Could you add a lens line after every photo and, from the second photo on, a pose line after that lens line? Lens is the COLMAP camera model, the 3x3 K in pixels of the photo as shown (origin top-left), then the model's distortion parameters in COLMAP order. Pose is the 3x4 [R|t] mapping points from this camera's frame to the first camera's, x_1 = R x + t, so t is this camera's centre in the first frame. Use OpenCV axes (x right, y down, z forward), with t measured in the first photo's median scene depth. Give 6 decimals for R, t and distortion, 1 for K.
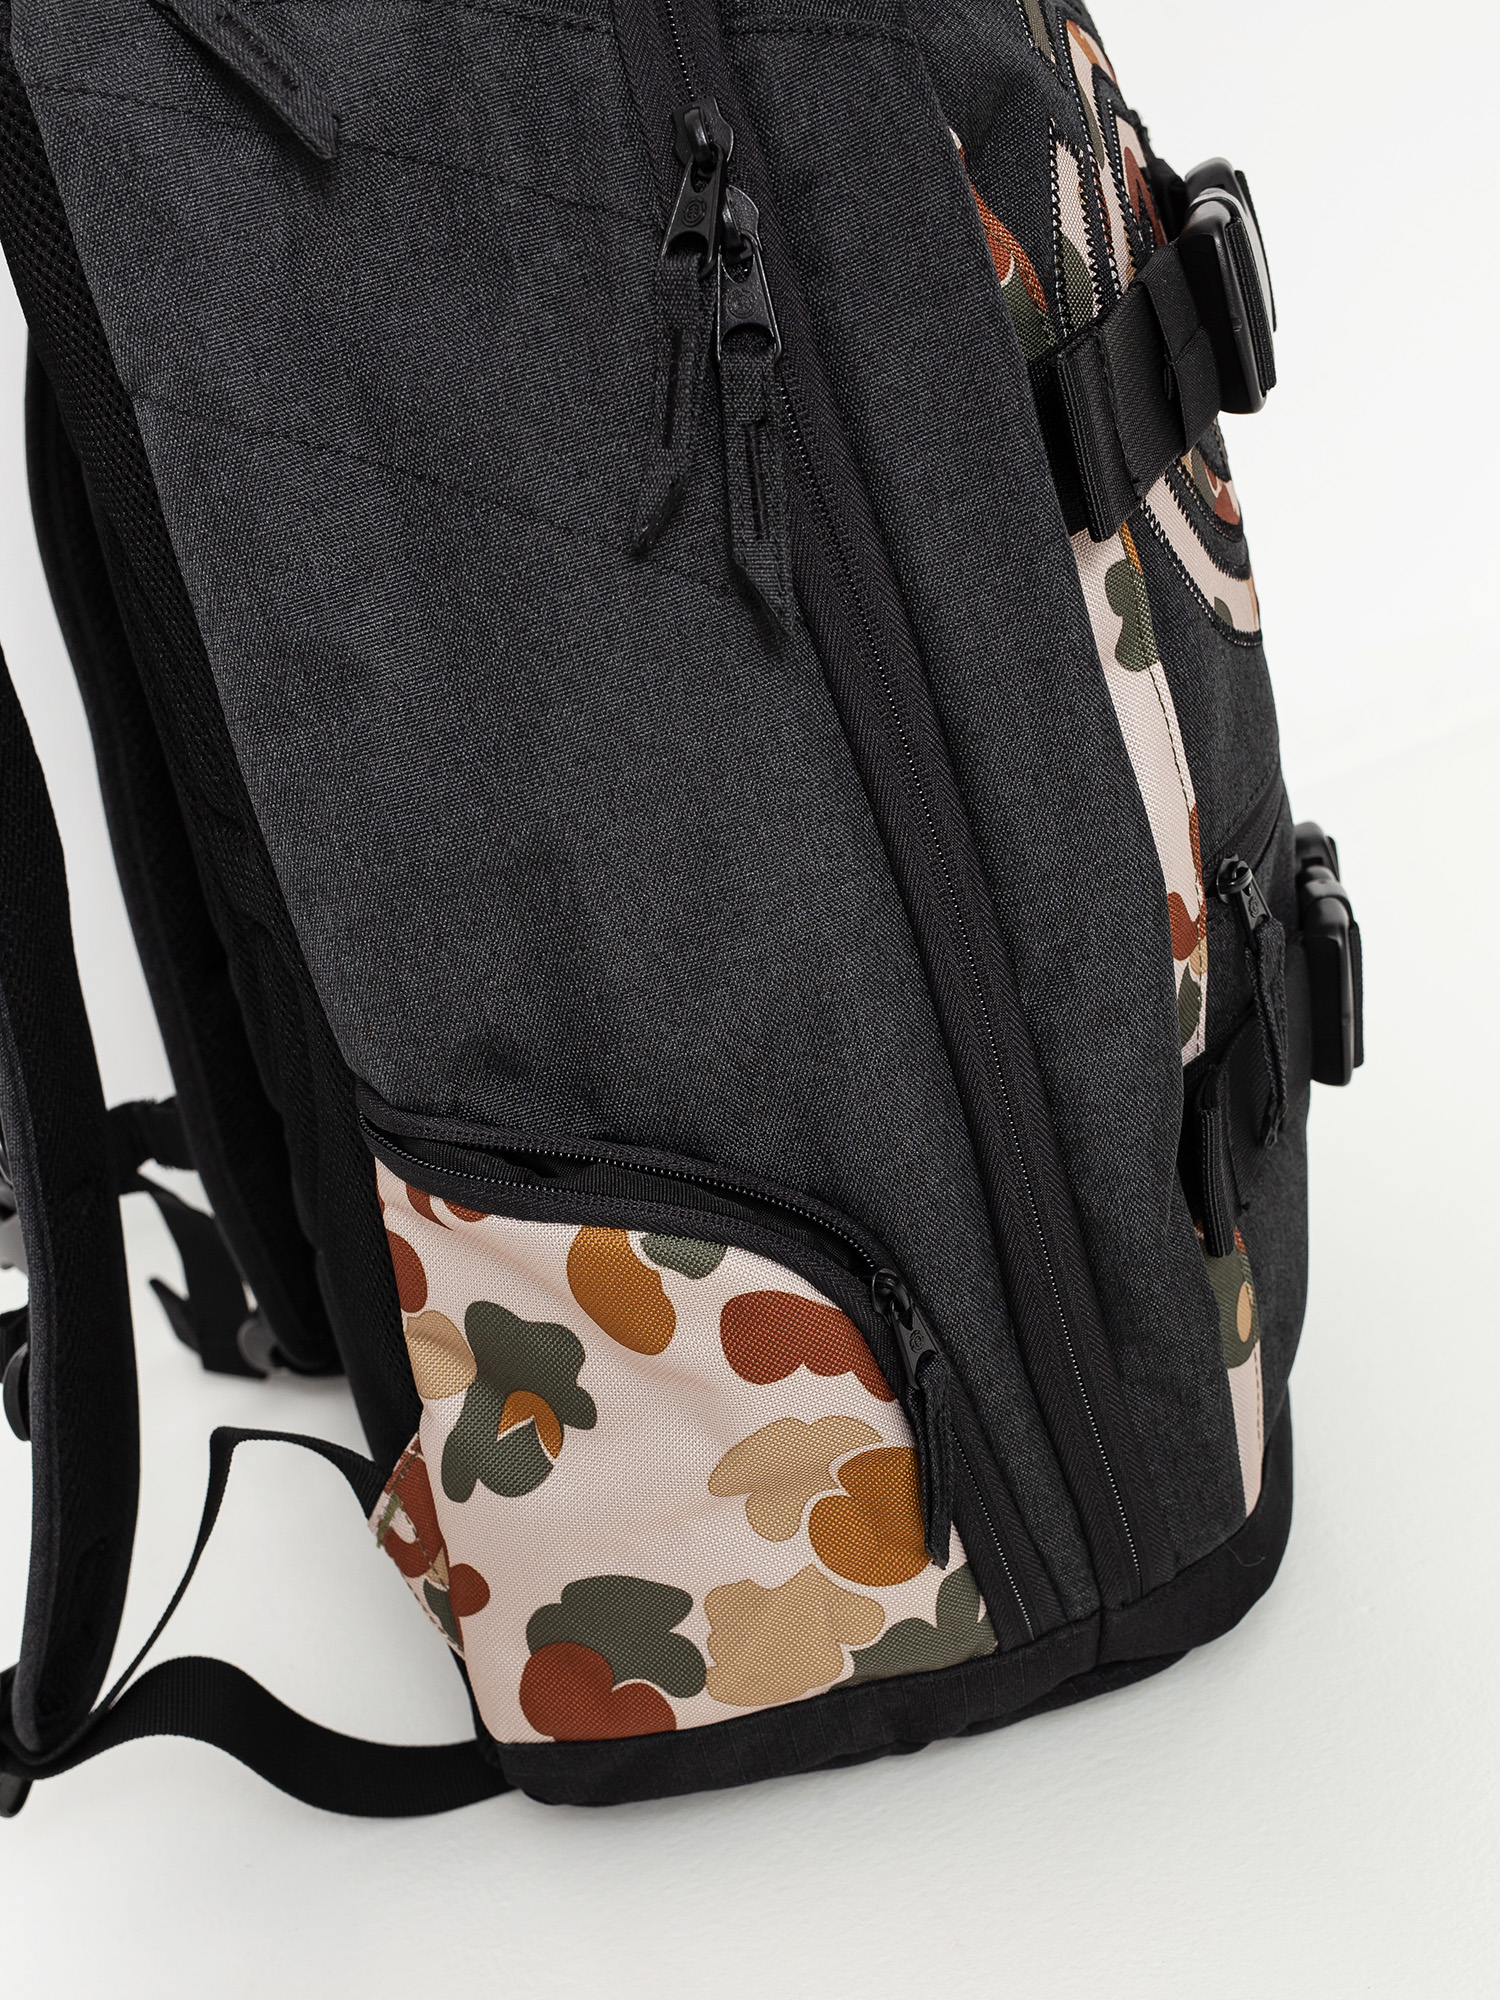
lens RADIAL K [[2864.8, 0, 718.7], [0, 2864.8, 998.2], [0, 0, 1]] dist [-0.019292, 0.044588]
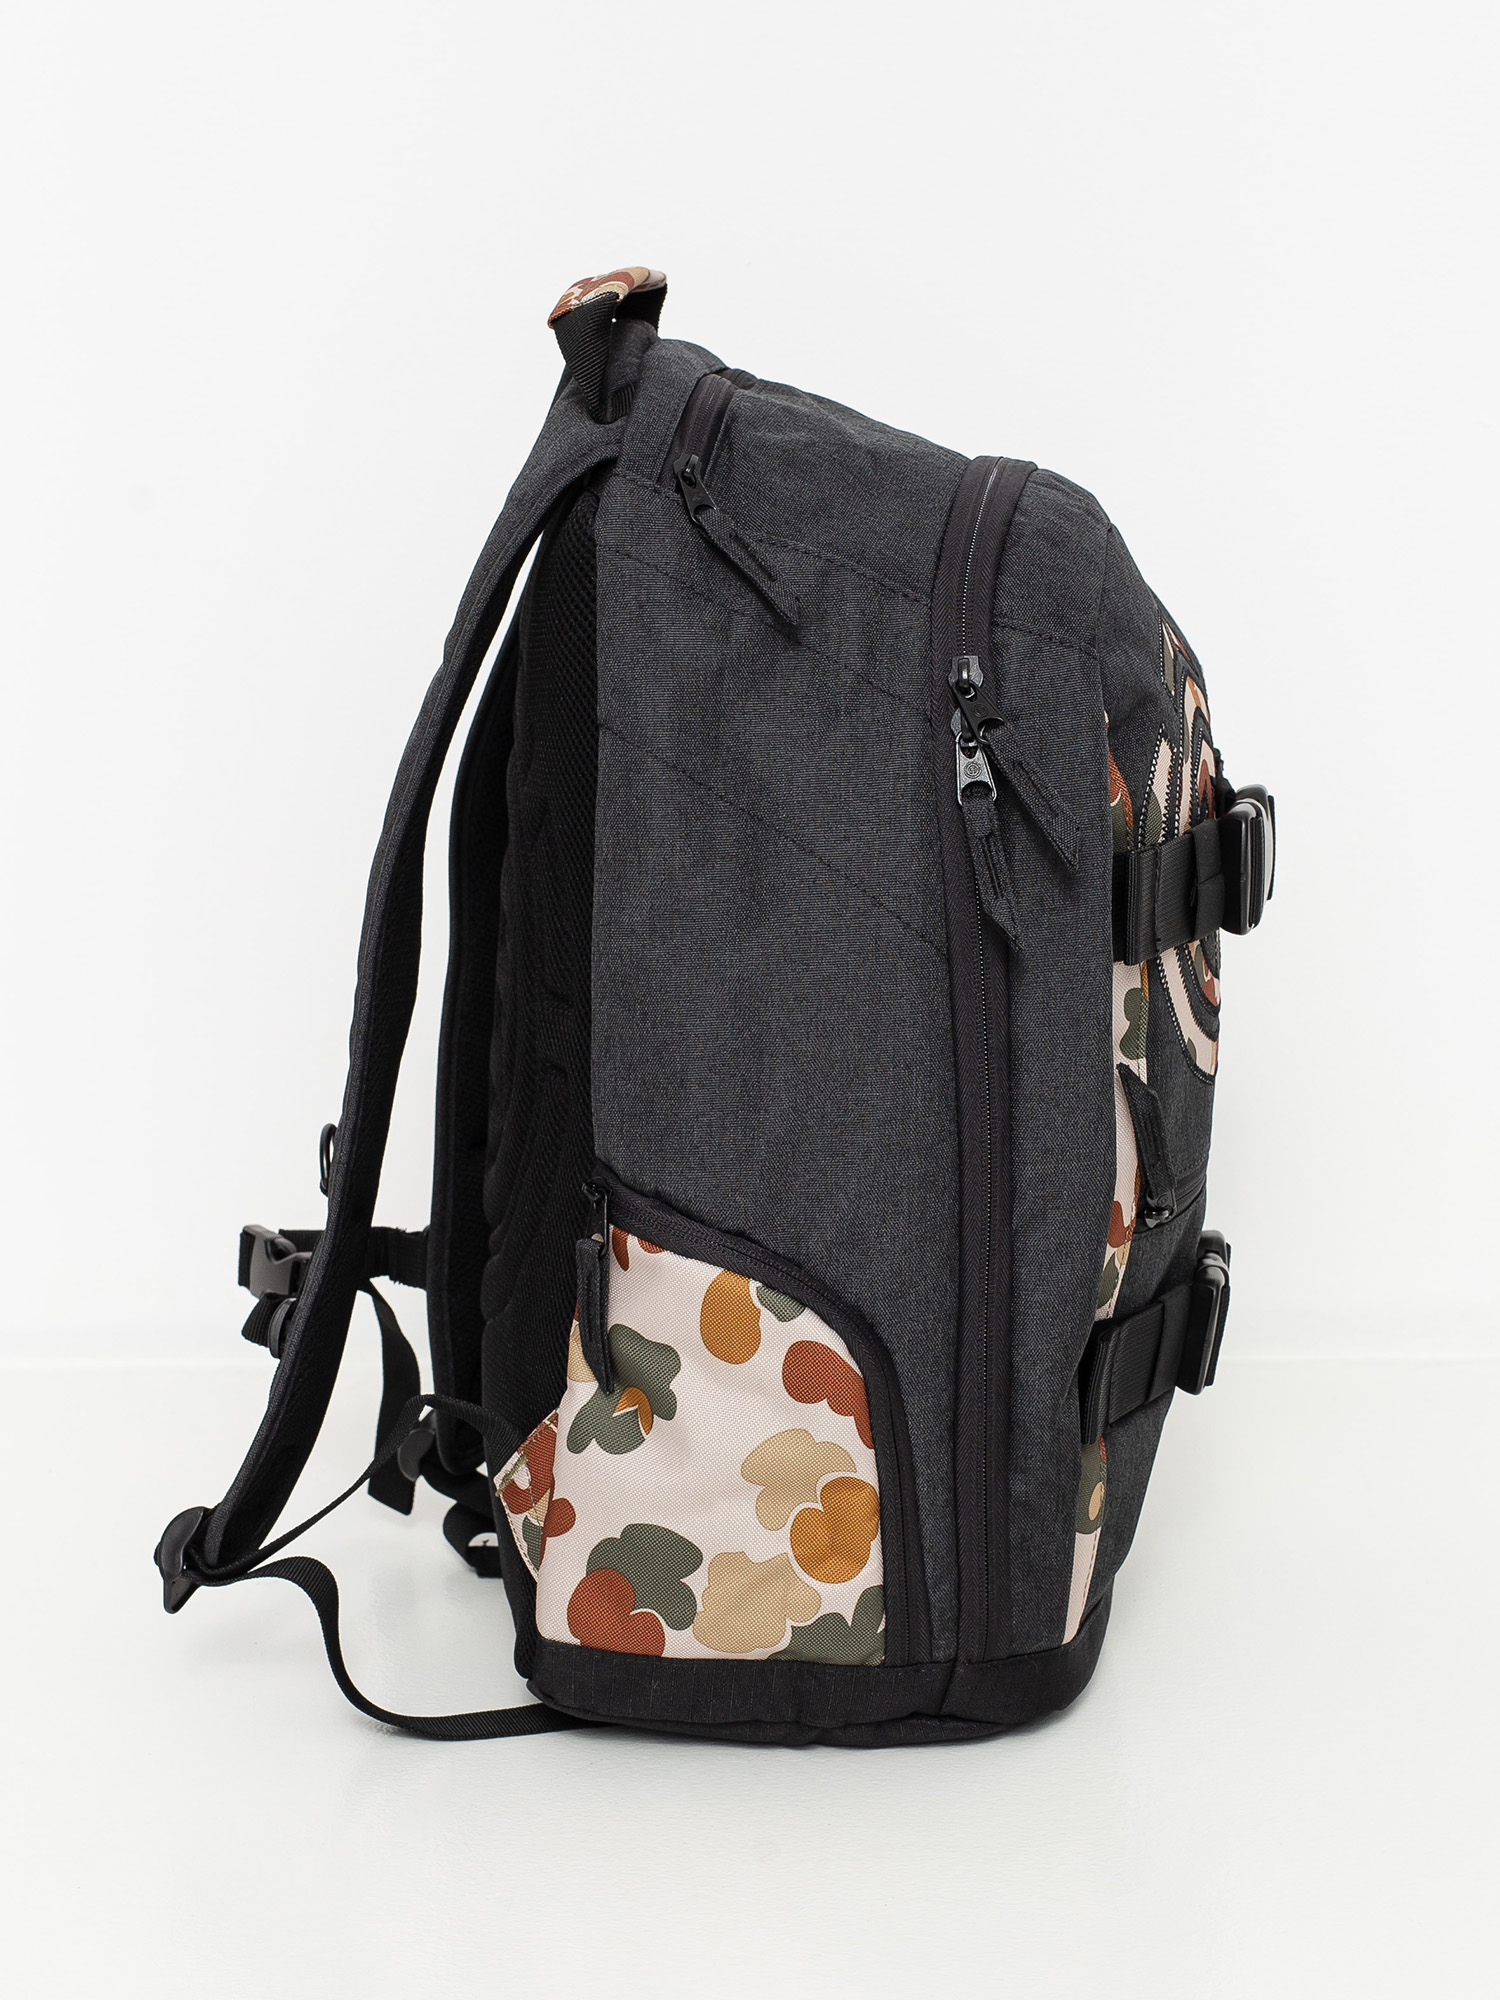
lens RADIAL K [[2819.1, 0, 750.0], [0, 2819.1, 1000.0], [0, 0, 1]] dist [0.142987, 0.016446]
pose [[0.961865, 0.273380, -0.008937, -0.053703], [-0.270071, 0.944032, -0.189384, 0.210788], [-0.043337, 0.184575, 0.981862, -0.550962]]
